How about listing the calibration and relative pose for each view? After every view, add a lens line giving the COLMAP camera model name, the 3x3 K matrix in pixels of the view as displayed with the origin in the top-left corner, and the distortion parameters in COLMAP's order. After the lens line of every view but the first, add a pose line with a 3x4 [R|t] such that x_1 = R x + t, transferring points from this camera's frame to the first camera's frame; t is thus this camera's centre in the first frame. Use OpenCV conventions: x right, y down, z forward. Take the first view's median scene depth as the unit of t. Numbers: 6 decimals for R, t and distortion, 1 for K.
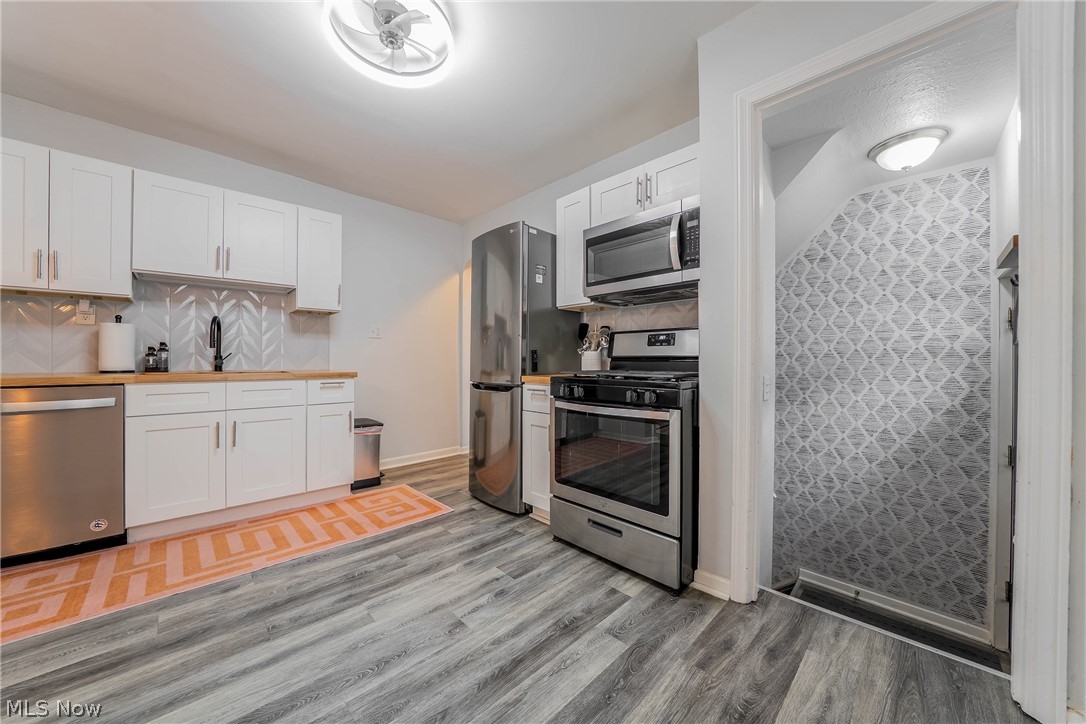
lens RADIAL K [[380.3, 0, 543.0], [0, 380.3, 362.0], [0, 0, 1]] dist [-0.018546, -0.000025]
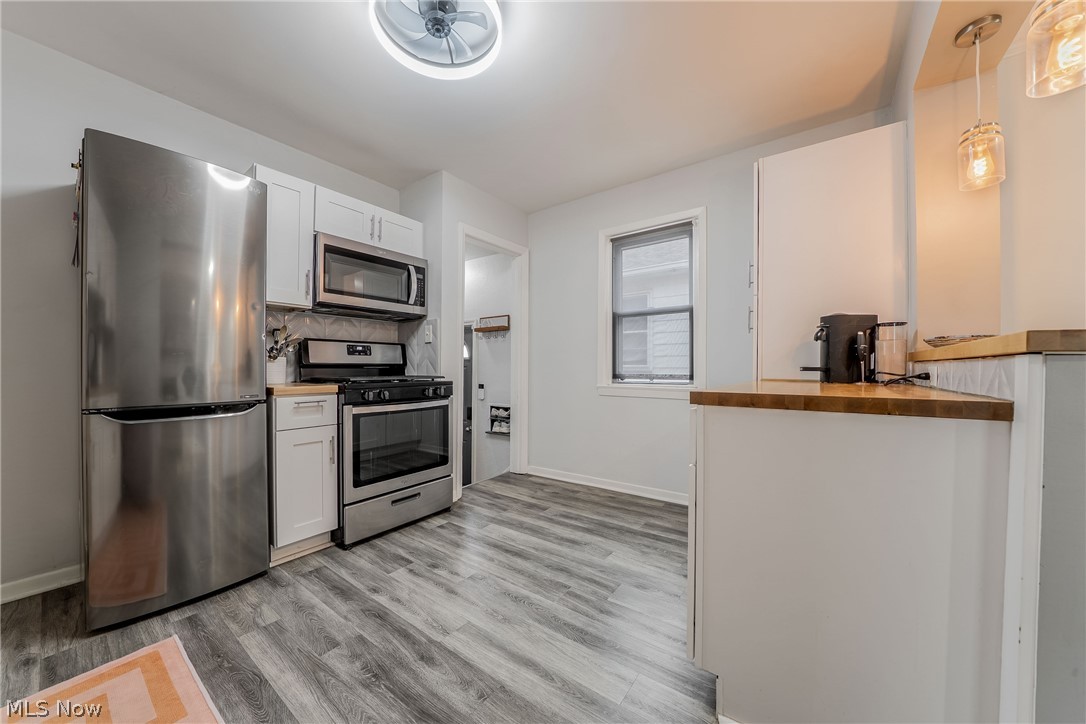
lens RADIAL K [[380.3, 0, 543.0], [0, 380.3, 362.0], [0, 0, 1]] dist [-0.018546, -0.000025]
pose [[-0.161671, 0.015626, 0.986721, -1.269728], [0.003899, 0.999877, -0.015195, -0.000717], [-0.986837, 0.001390, -0.161712, 0.814412]]
